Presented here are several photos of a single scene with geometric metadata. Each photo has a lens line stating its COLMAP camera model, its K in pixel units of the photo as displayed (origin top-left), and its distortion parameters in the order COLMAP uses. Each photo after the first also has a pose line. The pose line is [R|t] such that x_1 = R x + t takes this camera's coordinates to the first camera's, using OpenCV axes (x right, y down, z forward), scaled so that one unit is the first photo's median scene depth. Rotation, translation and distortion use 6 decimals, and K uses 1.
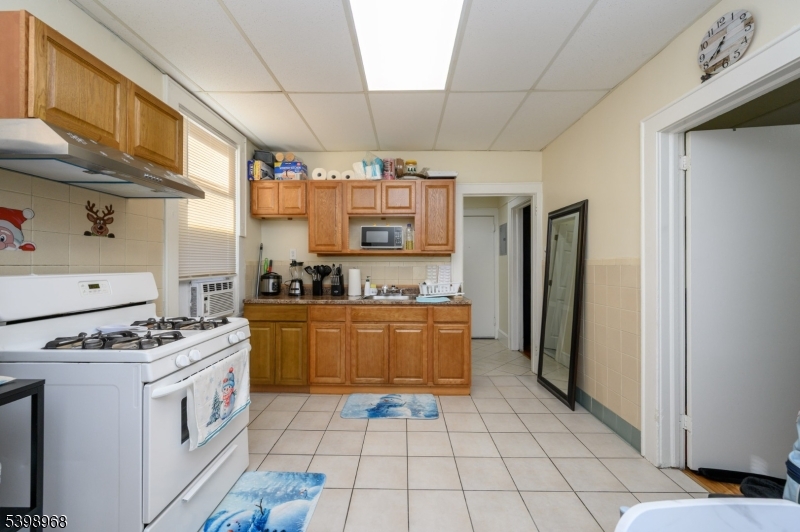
lens RADIAL K [[316.3, 0, 398.6], [0, 316.3, 264.1], [0, 0, 1]] dist [-0.000723, 0.000139]
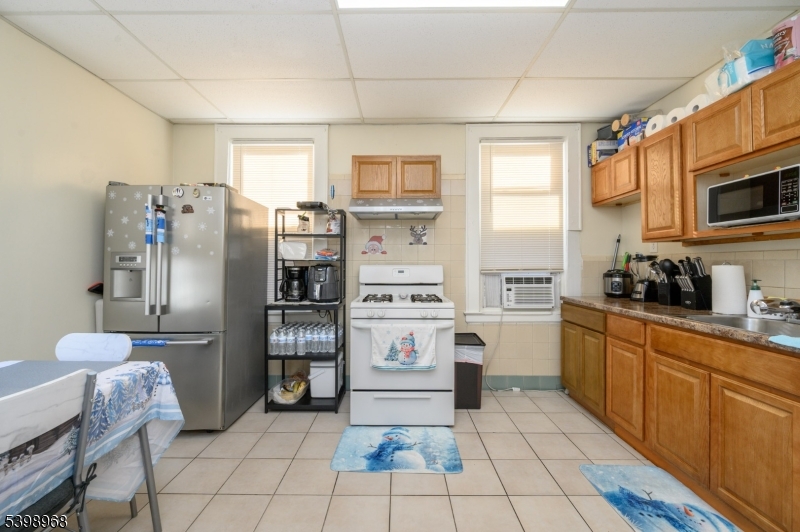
lens RADIAL K [[316.3, 0, 398.6], [0, 316.3, 264.1], [0, 0, 1]] dist [-0.000723, 0.000139]
pose [[0.014613, -0.007559, -0.999865, 0.469105], [0.000414, 0.999971, -0.007553, 0.020309], [0.999893, -0.000304, 0.014616, 0.496390]]
